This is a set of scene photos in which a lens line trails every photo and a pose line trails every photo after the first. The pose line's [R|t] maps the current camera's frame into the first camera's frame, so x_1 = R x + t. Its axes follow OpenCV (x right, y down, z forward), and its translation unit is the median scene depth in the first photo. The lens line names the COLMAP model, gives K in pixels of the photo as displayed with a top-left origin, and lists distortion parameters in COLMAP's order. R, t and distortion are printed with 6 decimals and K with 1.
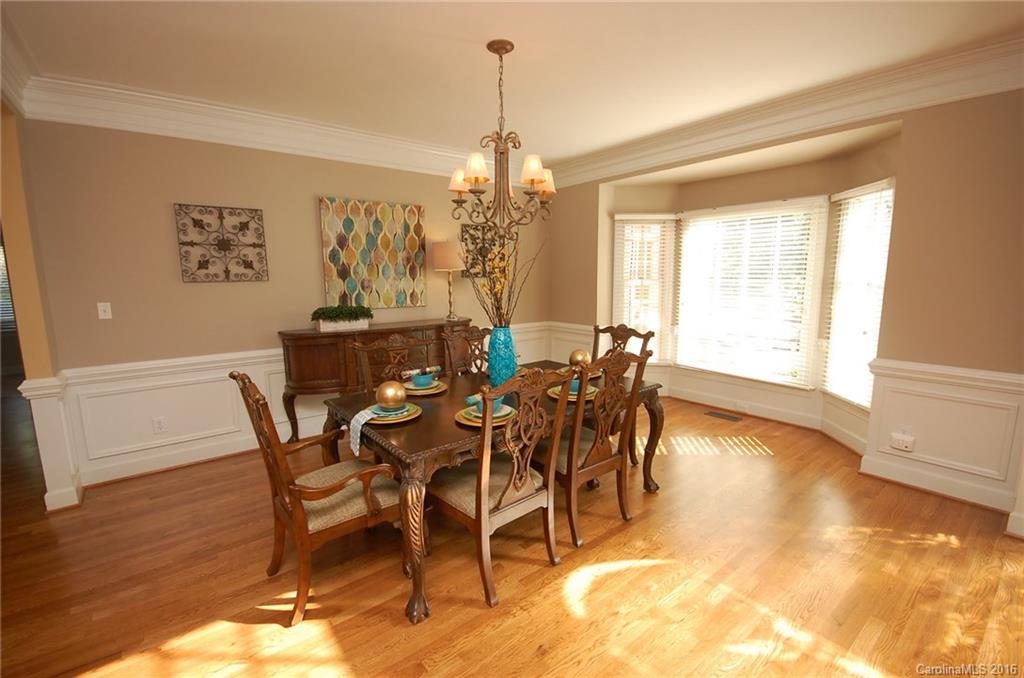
lens RADIAL K [[449.0, 0, 512.0], [0, 449.0, 339.0], [0, 0, 1]] dist [0.002294, -0.006974]
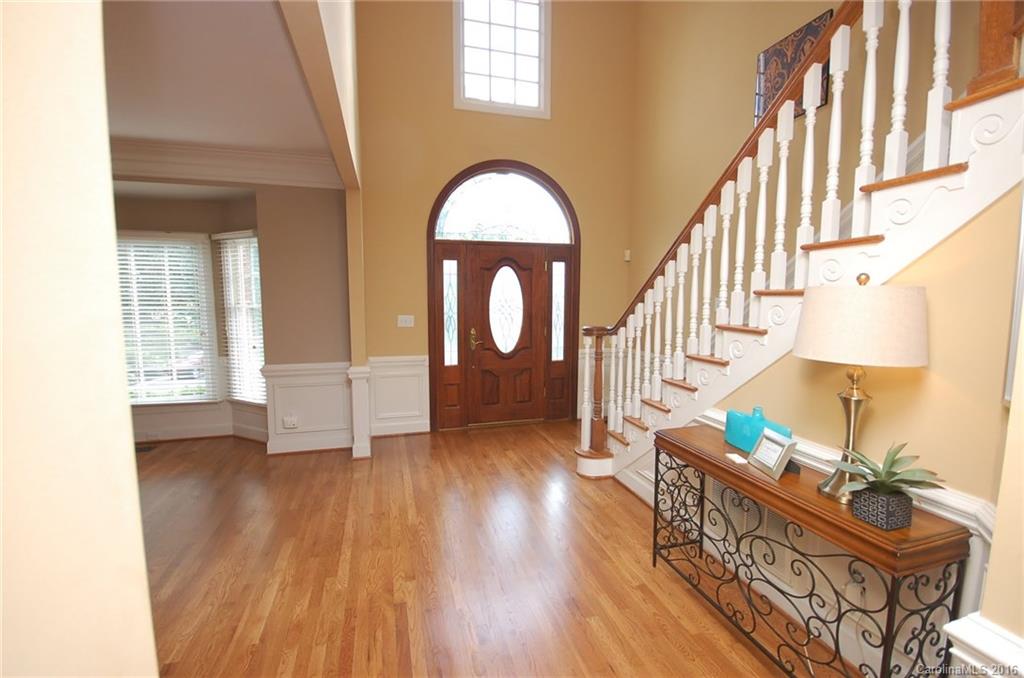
lens RADIAL K [[445.9, 0, 511.6], [0, 445.9, 330.0], [0, 0, 1]] dist [0.000990, 0.000158]
pose [[0.370776, -0.085986, 0.924733, -0.109839], [0.130934, 0.990599, 0.039612, -0.016844], [-0.919446, 0.106392, 0.378549, -0.155967]]
